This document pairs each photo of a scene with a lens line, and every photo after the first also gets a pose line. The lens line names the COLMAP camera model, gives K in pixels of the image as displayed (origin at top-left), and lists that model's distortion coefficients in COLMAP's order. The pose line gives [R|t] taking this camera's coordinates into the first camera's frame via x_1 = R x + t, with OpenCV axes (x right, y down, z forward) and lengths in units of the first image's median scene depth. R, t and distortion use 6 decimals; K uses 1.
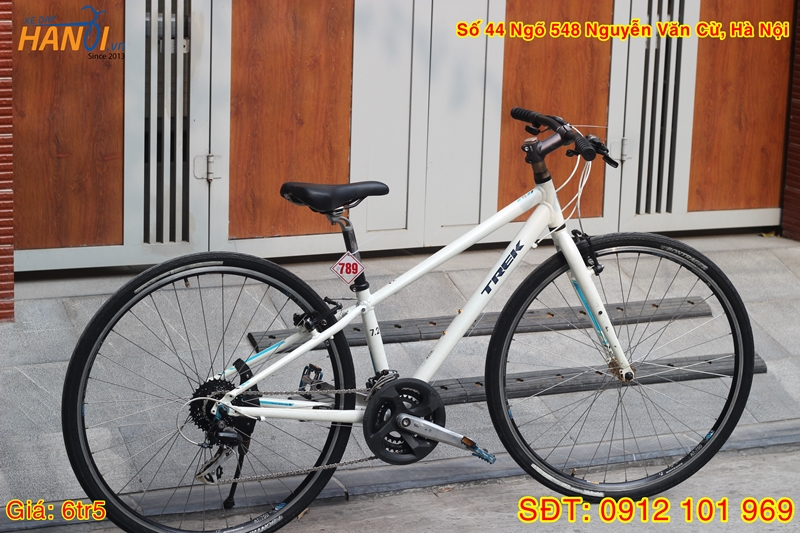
lens RADIAL K [[1895.2, 0, 400.0], [0, 1895.2, 266.5], [0, 0, 1]] dist [-0.064891, -0.270803]
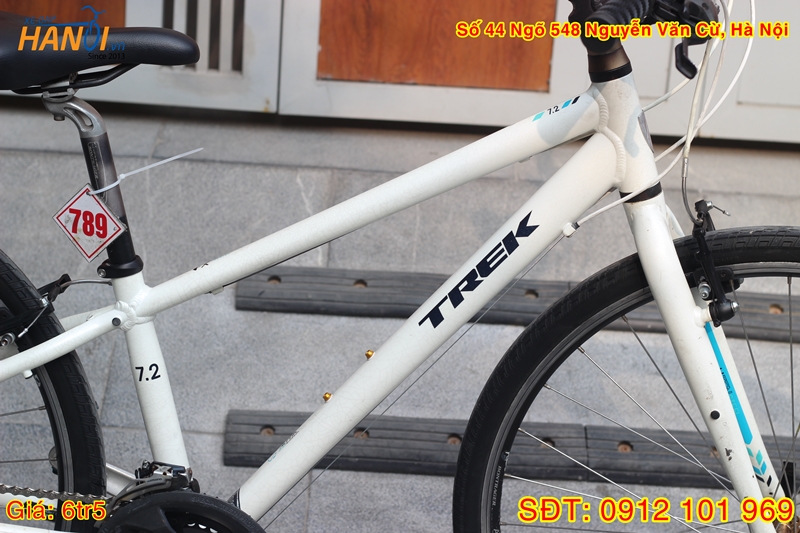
lens RADIAL K [[1895.2, 0, 400.0], [0, 1895.2, 266.5], [0, 0, 1]] dist [-0.064891, -0.270803]
pose [[0.905371, 0.173712, -0.387464, 0.199515], [-0.120921, 0.980184, 0.156896, -0.063577], [0.407041, -0.095197, 0.908436, 0.615127]]
